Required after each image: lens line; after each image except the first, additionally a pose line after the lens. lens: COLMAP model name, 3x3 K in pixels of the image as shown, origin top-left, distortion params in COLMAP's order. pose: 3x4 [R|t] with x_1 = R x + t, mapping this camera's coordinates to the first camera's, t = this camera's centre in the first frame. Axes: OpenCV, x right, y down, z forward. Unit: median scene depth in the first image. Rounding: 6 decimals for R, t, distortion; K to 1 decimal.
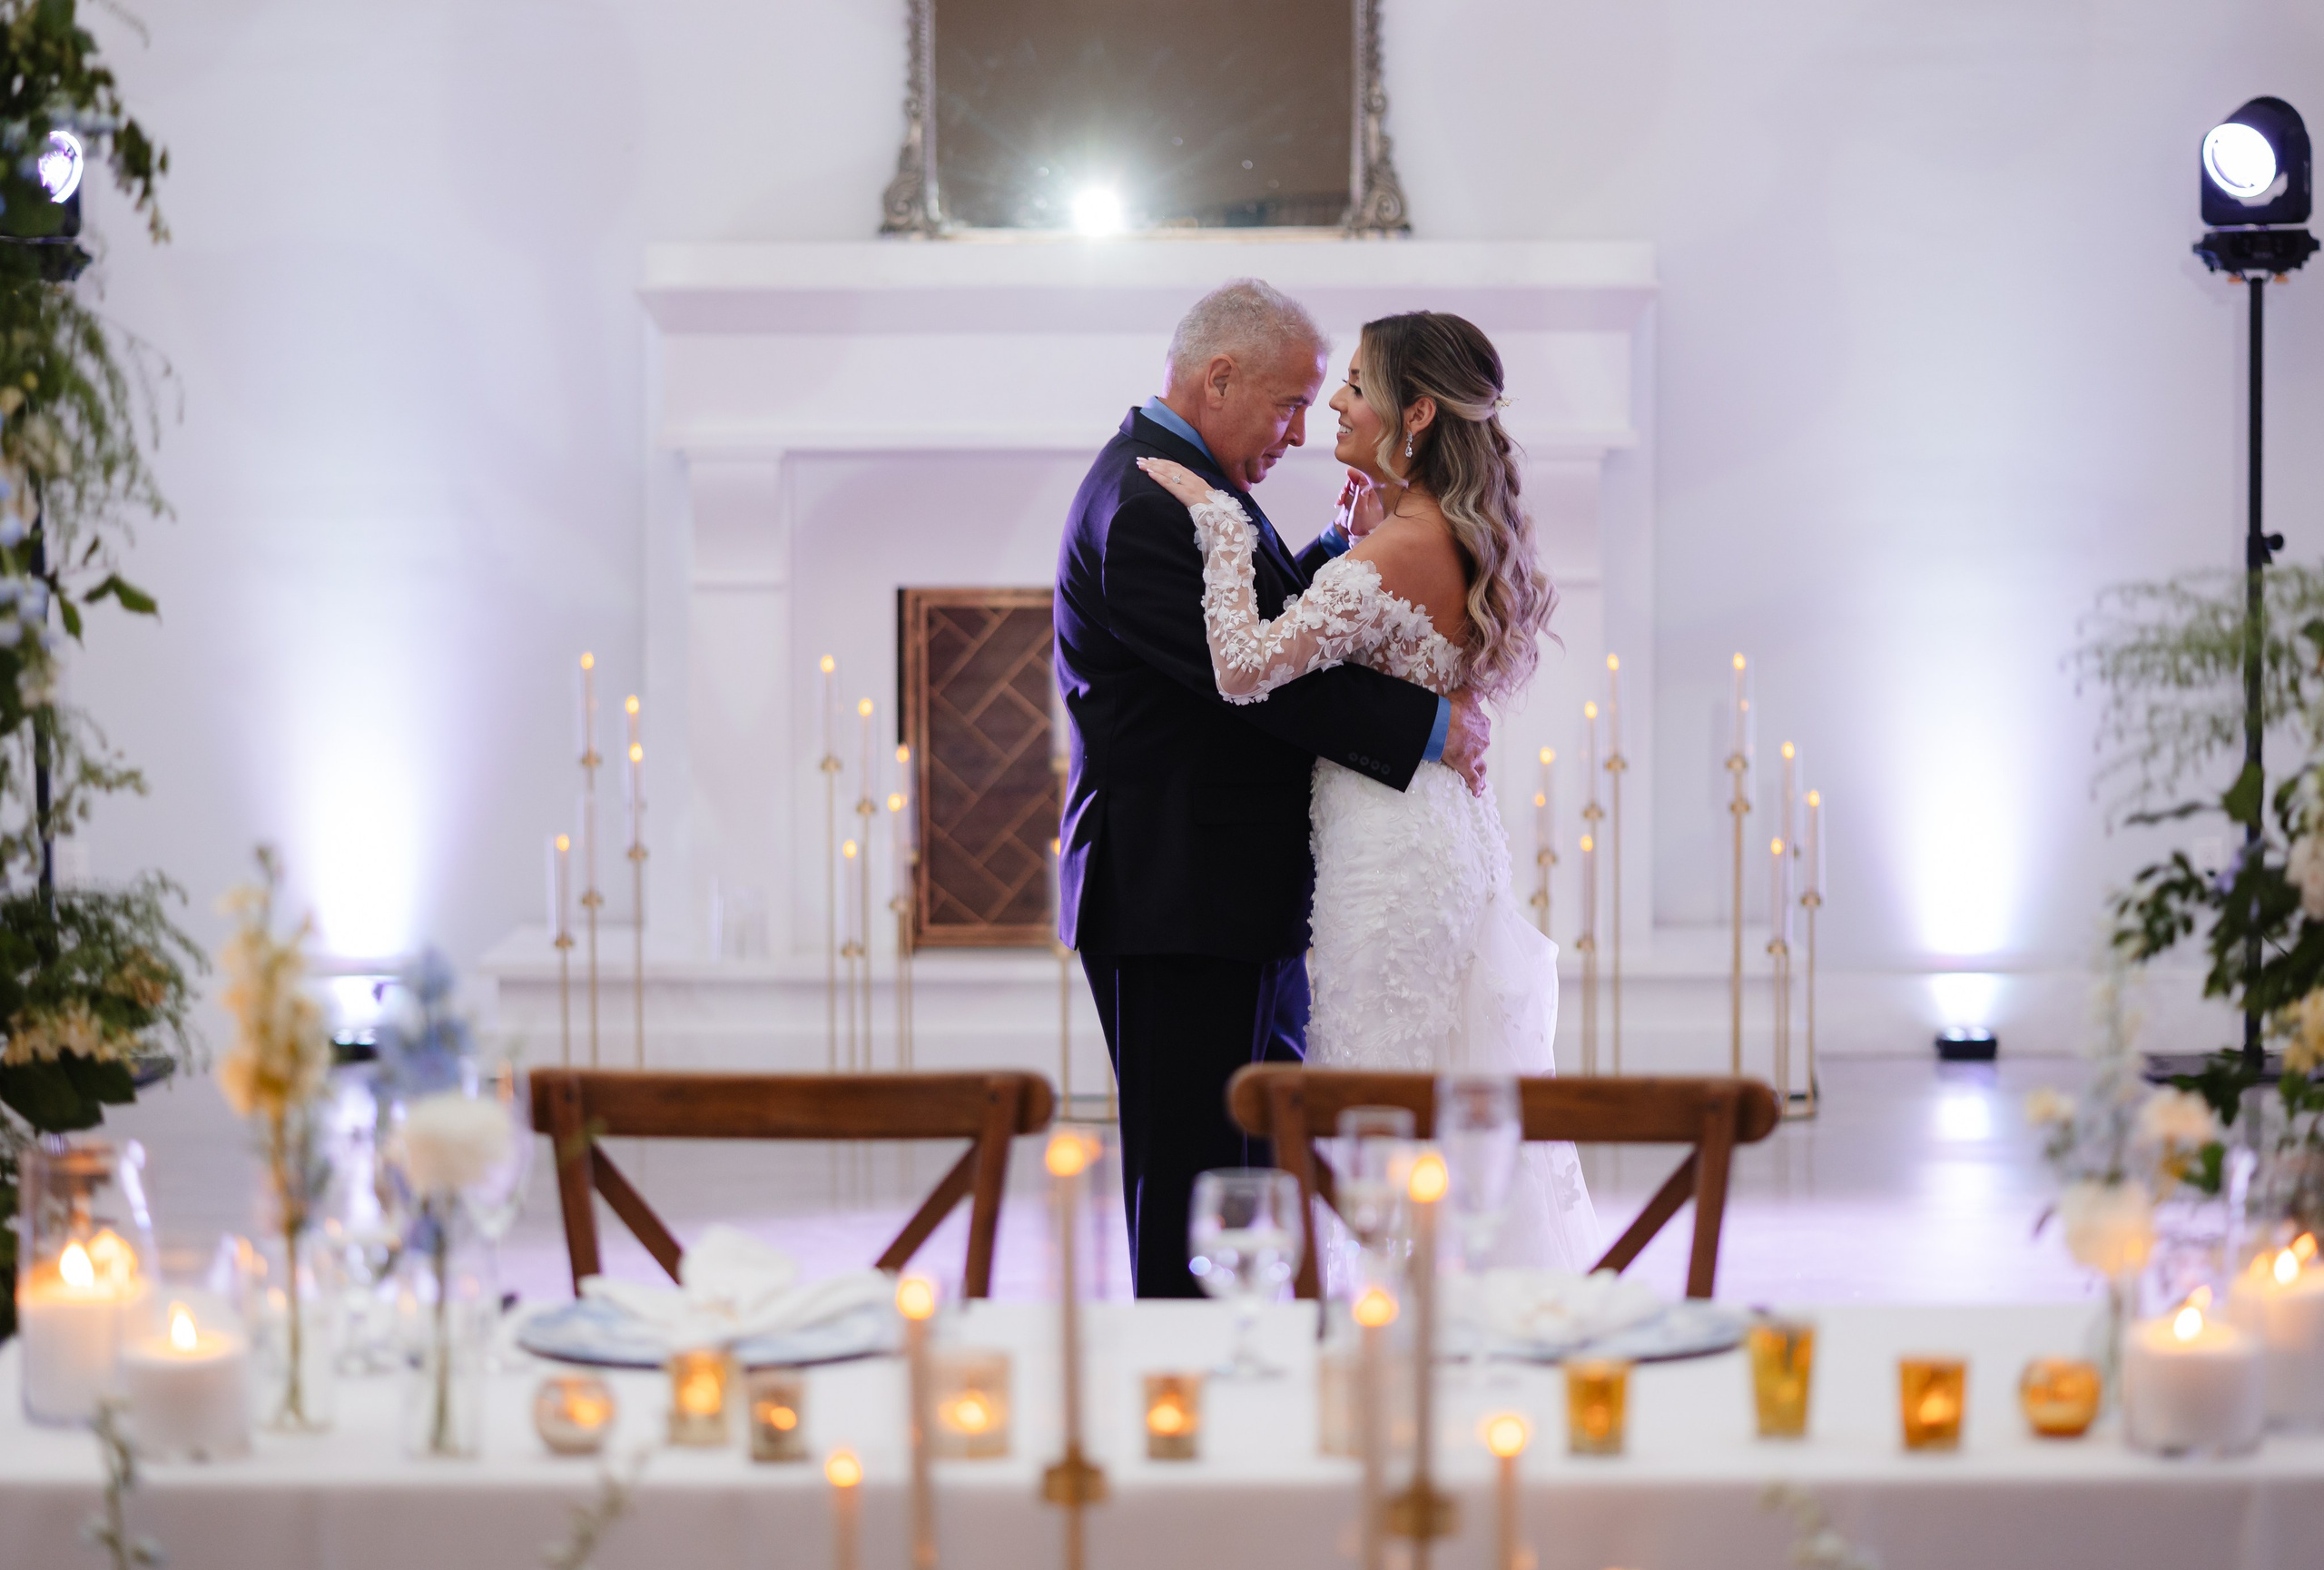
lens RADIAL K [[5817.6, 0, 1162.0], [0, 5817.6, 785.0], [0, 0, 1]] dist [-0.029966, -0.021087]
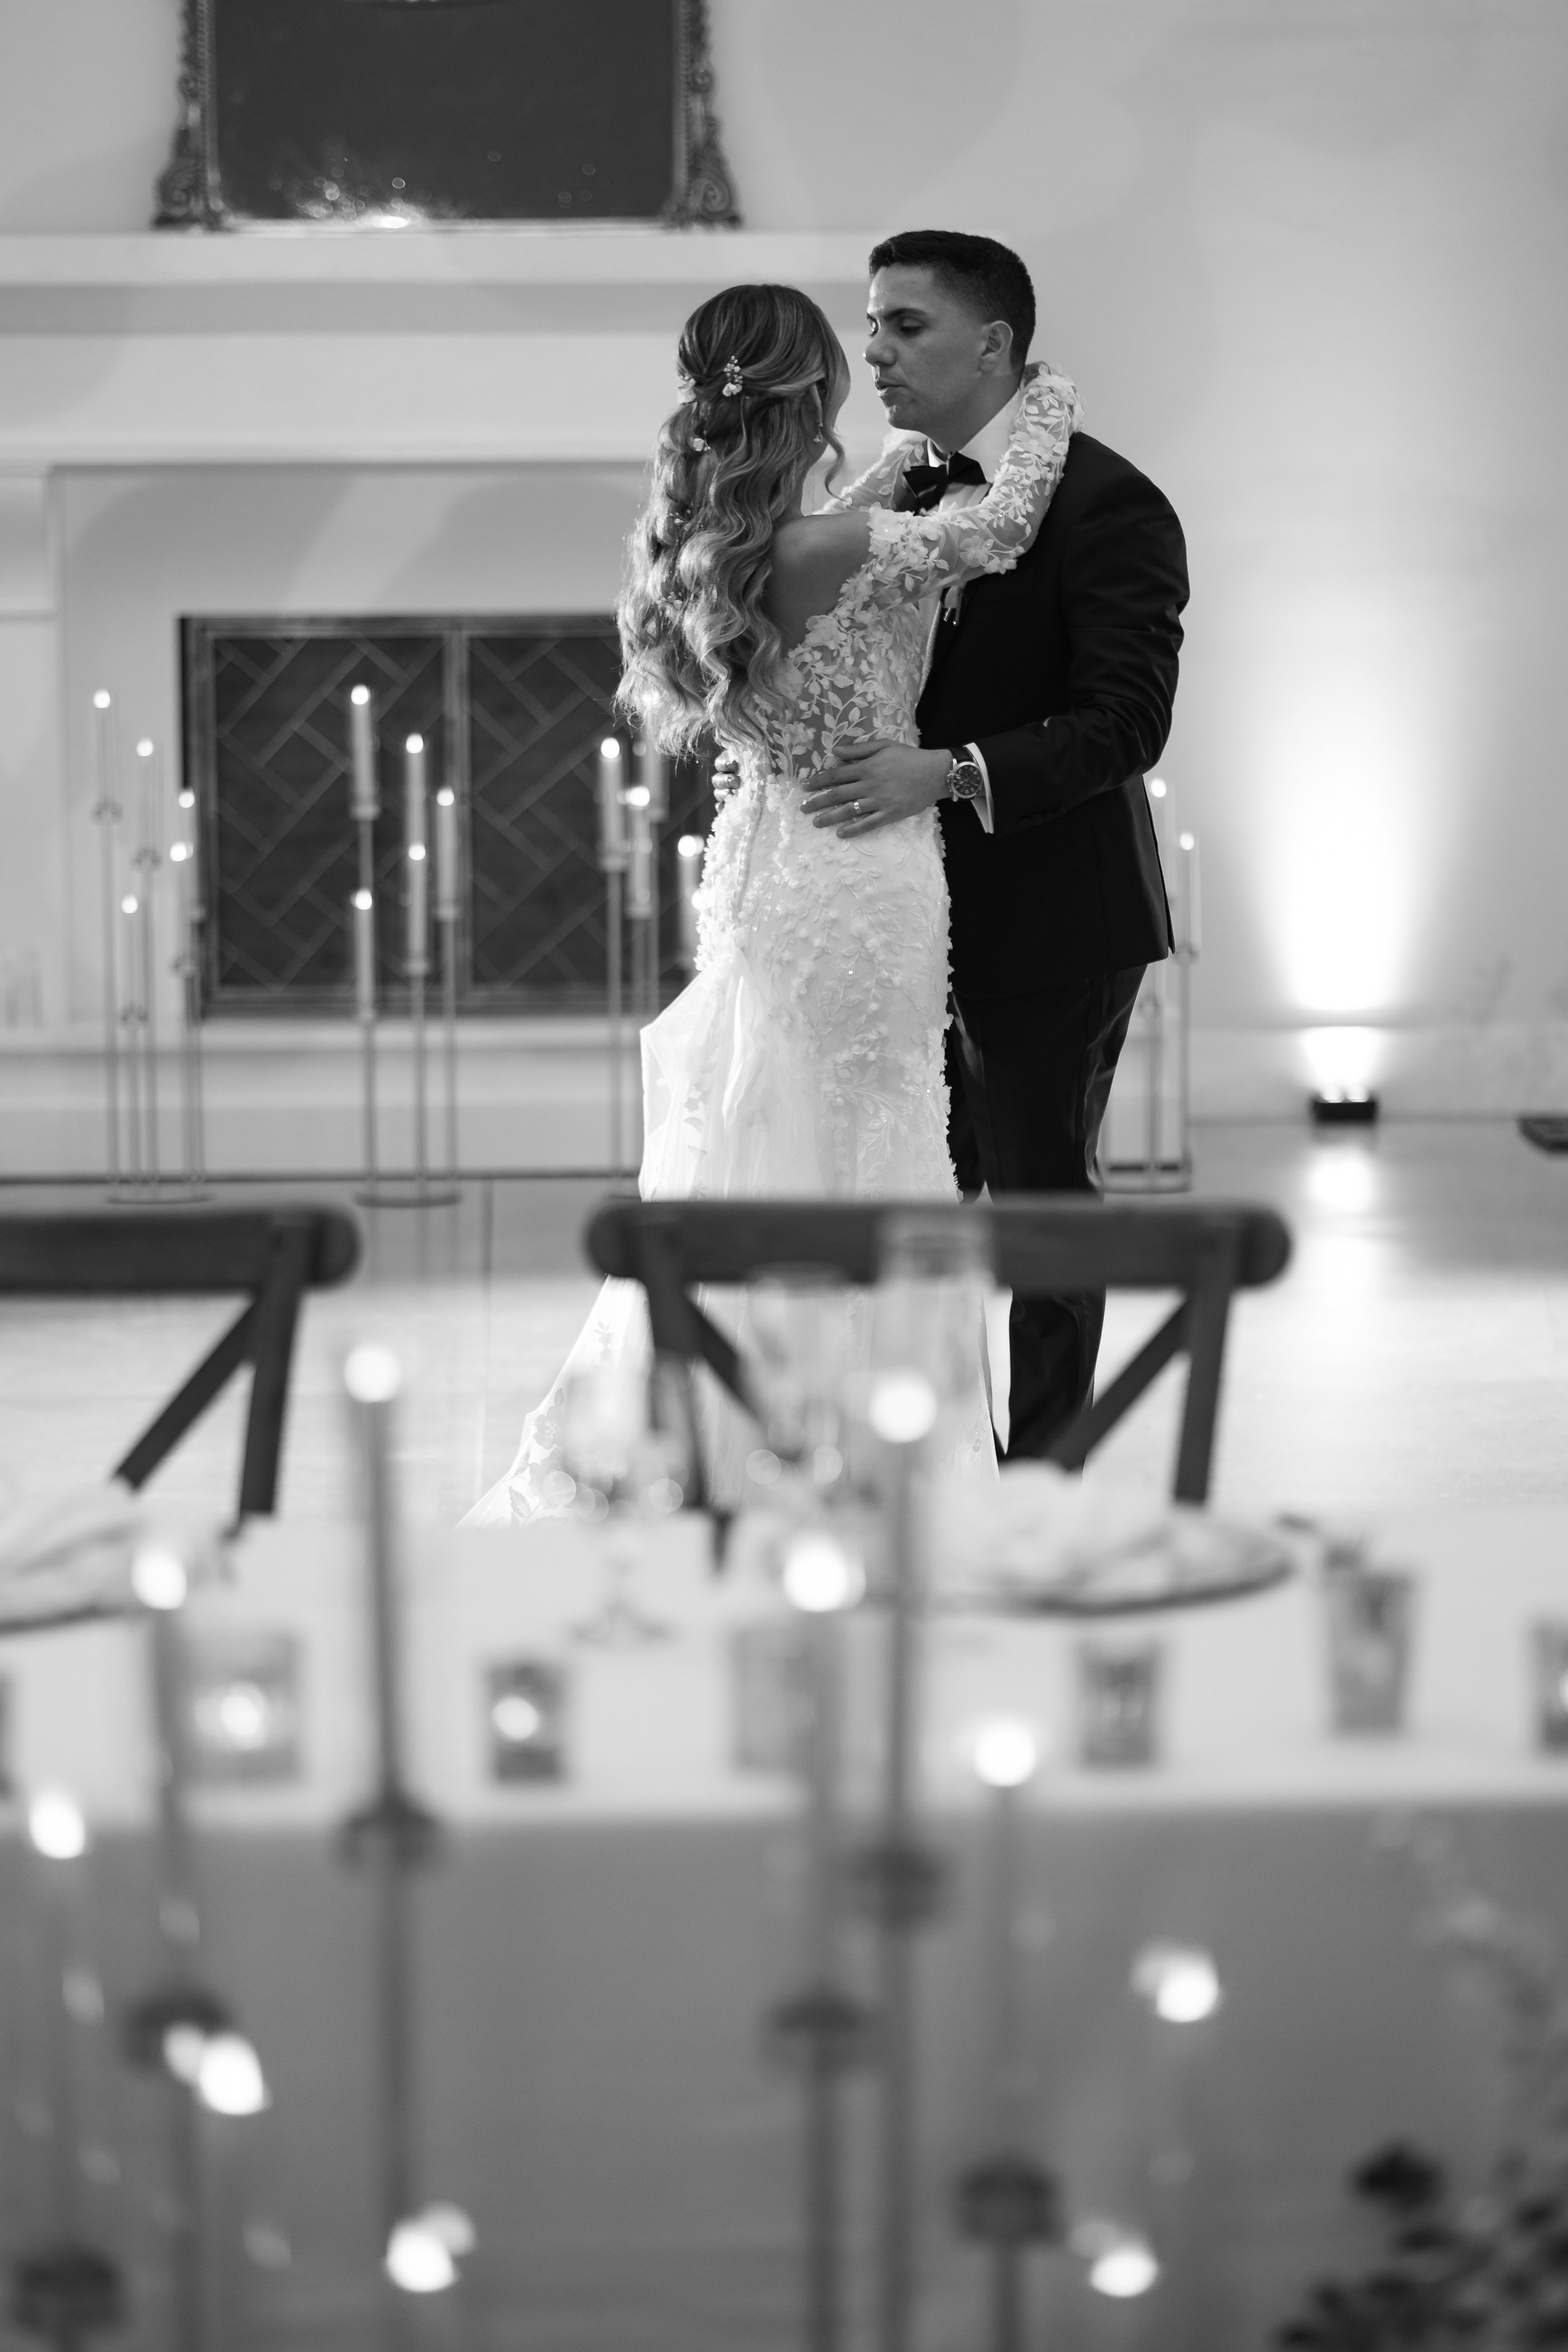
lens RADIAL K [[5647.7, 0, 784.0], [0, 5647.7, 1176.0], [0, 0, 1]] dist [-0.049206, 1.077647]
pose [[0.998351, -0.009973, 0.056524, -0.001921], [0.006506, 0.998105, 0.061197, -0.000012], [-0.057027, -0.060728, 0.996524, 0.111574]]
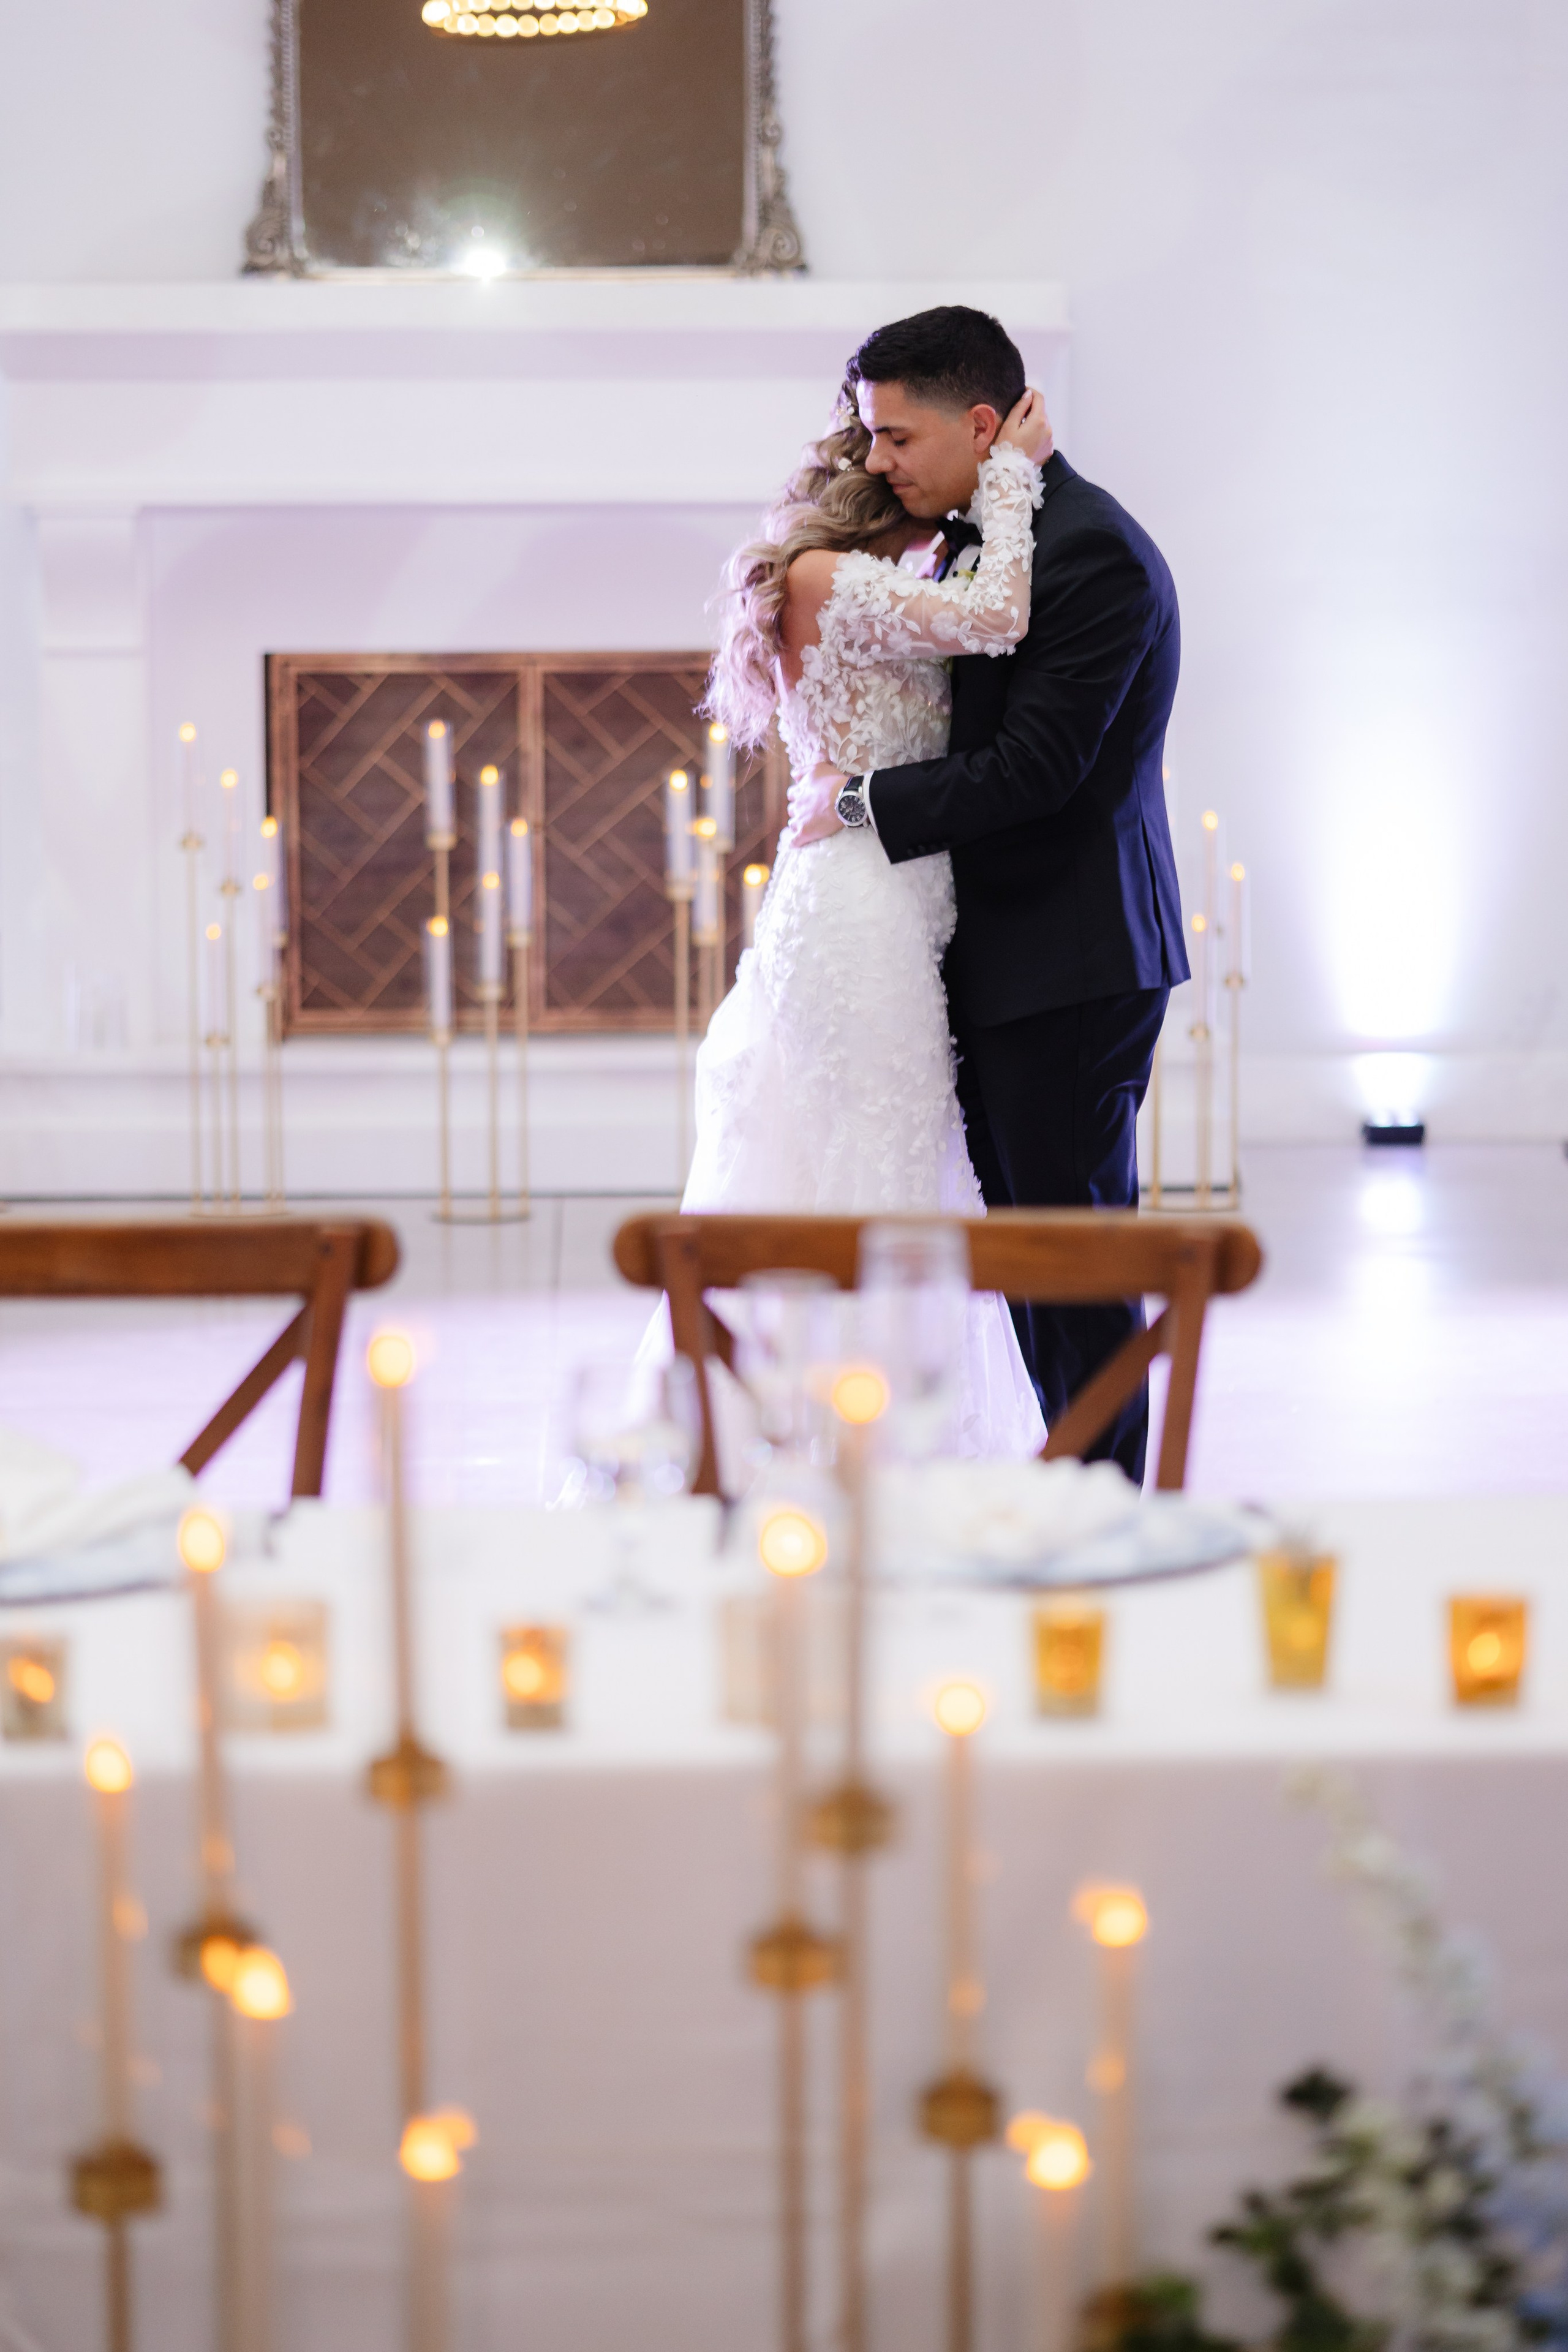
lens RADIAL K [[5647.7, 0, 784.0], [0, 5647.7, 1176.0], [0, 0, 1]] dist [-0.049206, 1.077647]
pose [[0.999200, -0.006384, 0.039471, 0.002050], [0.004124, 0.998361, 0.057074, -0.001185], [-0.039770, -0.056865, 0.997589, 0.083900]]
